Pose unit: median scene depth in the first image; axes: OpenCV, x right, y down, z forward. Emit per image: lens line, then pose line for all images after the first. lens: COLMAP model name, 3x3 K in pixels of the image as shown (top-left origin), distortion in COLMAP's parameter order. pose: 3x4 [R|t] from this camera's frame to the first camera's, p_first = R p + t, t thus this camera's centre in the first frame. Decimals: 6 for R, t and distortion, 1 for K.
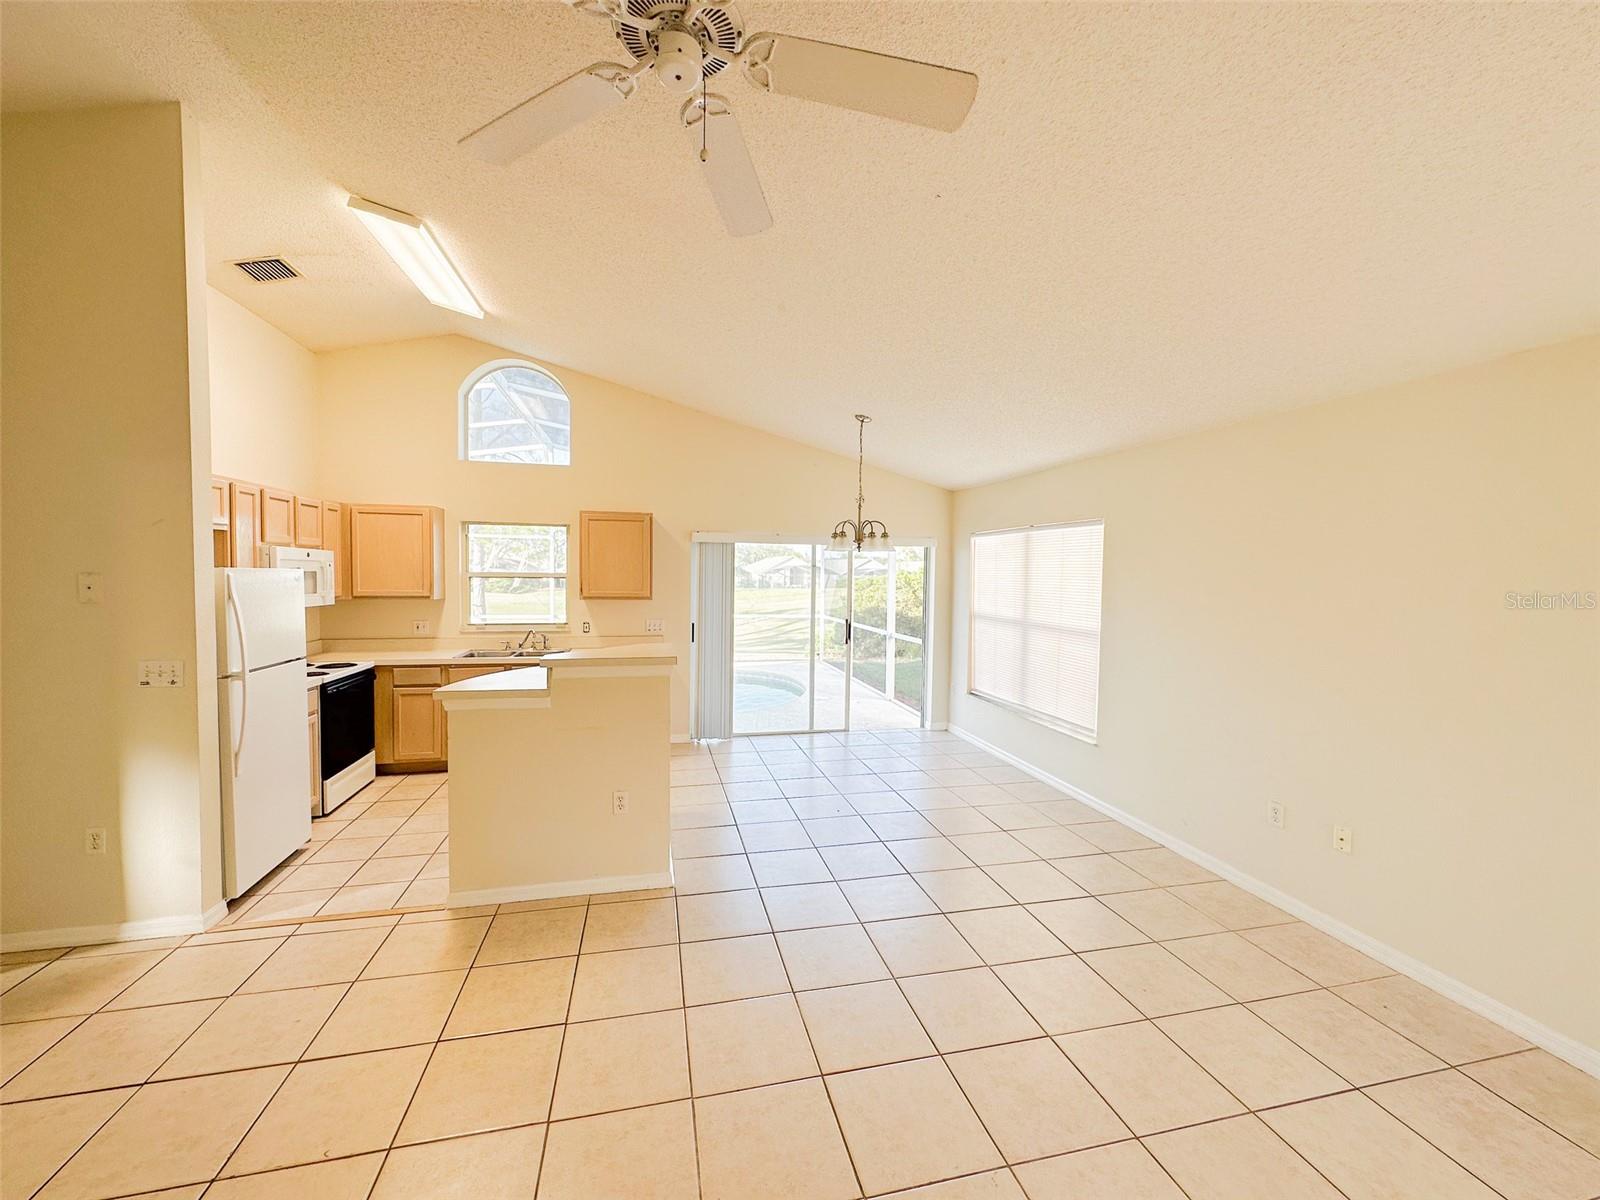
lens RADIAL K [[638.6, 0, 799.1], [0, 638.6, 599.6], [0, 0, 1]] dist [-0.001509, 0.000338]
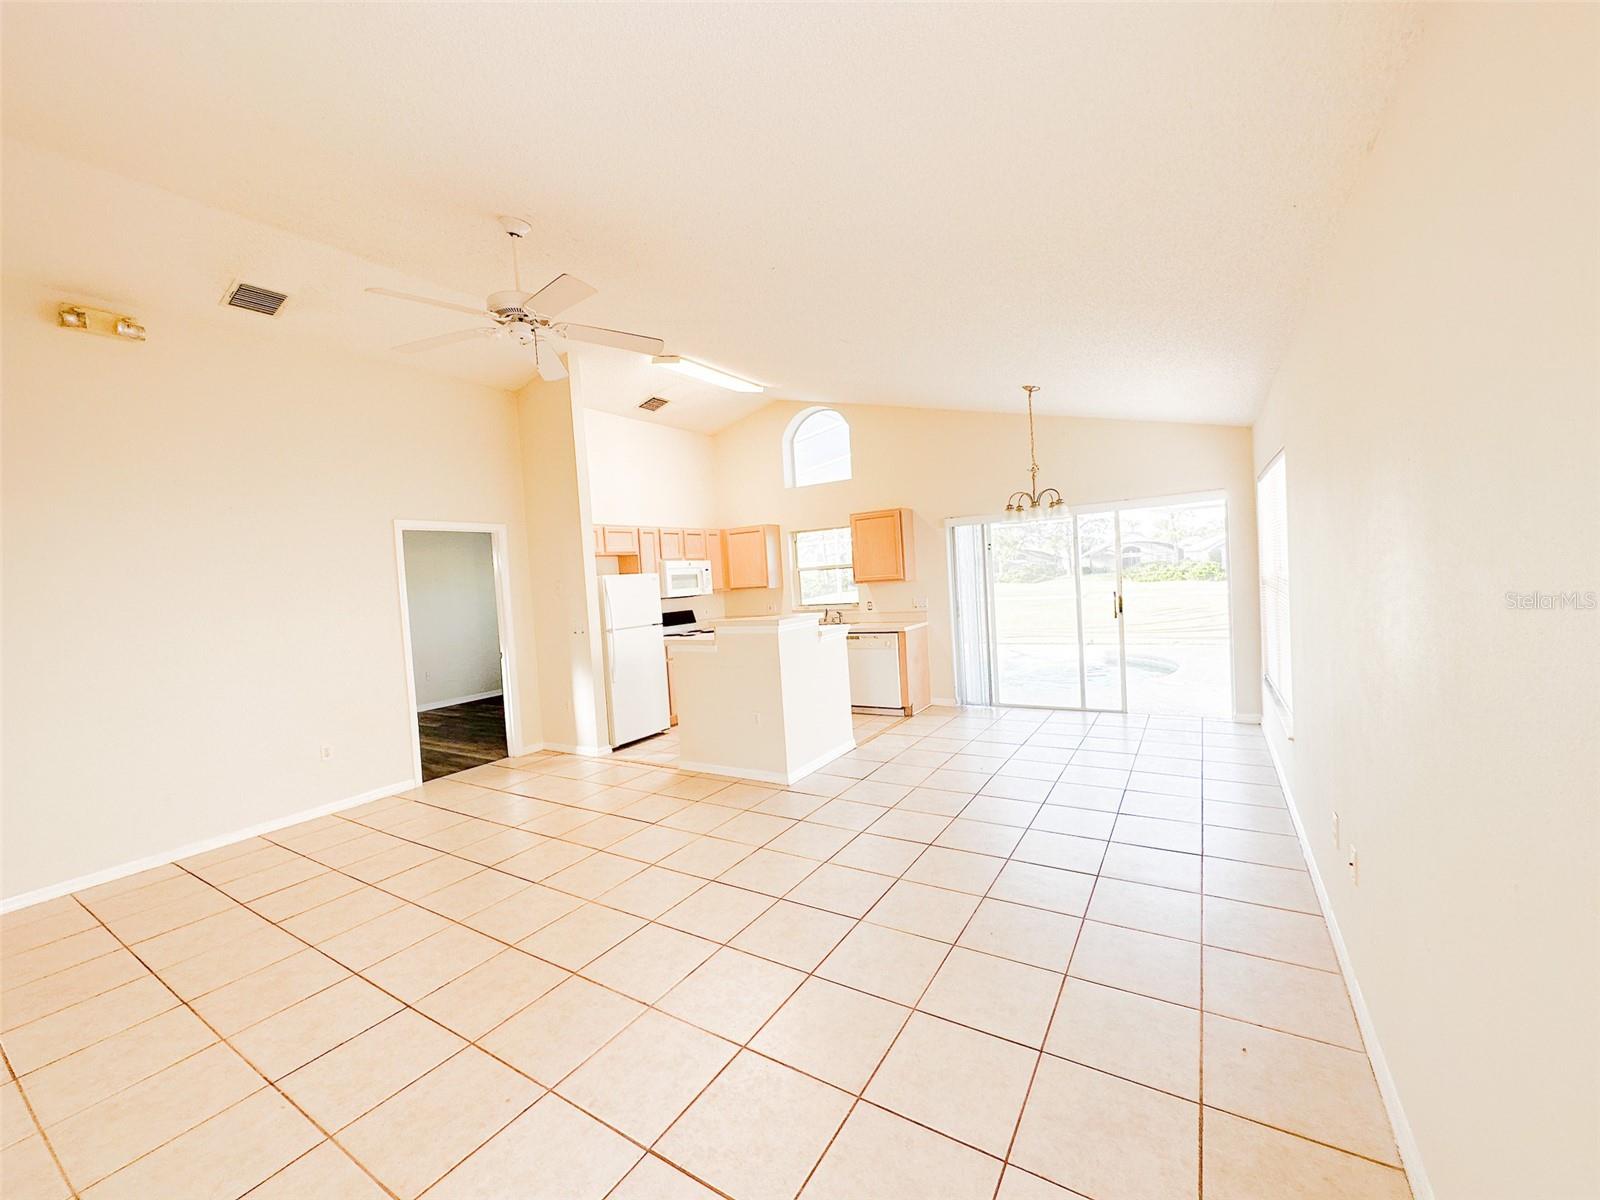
lens RADIAL K [[638.6, 0, 801.3], [0, 638.6, 598.1], [0, 0, 1]] dist [-0.001509, 0.000338]
pose [[0.697394, -0.032446, -0.715953, 0.570712], [0.043558, 0.999047, -0.002846, 0.032158], [0.715363, -0.029201, 0.698142, 0.040146]]
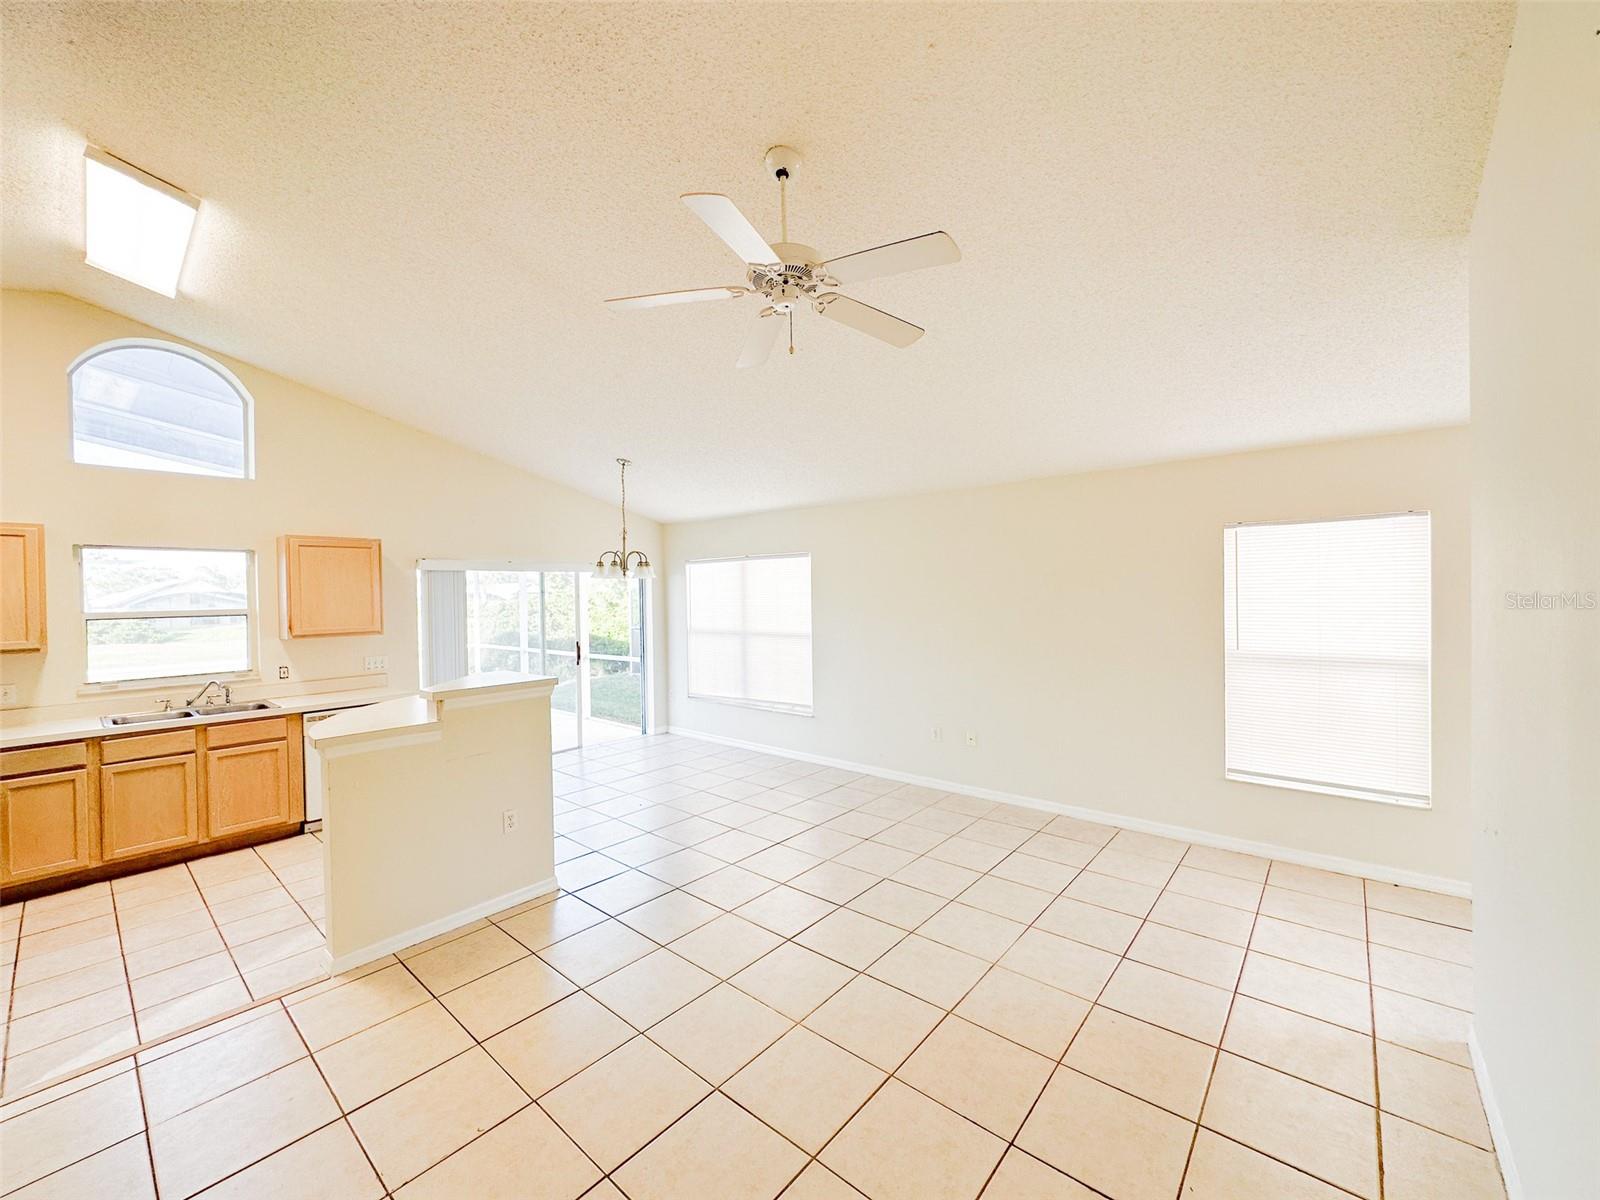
lens RADIAL K [[638.6, 0, 798.8], [0, 638.6, 598.5], [0, 0, 1]] dist [-0.001509, 0.000338]
pose [[0.808030, -0.032933, 0.588220, -0.337319], [0.052757, 0.998470, -0.016569, -0.004715], [-0.586774, 0.044421, 0.808531, -0.100221]]
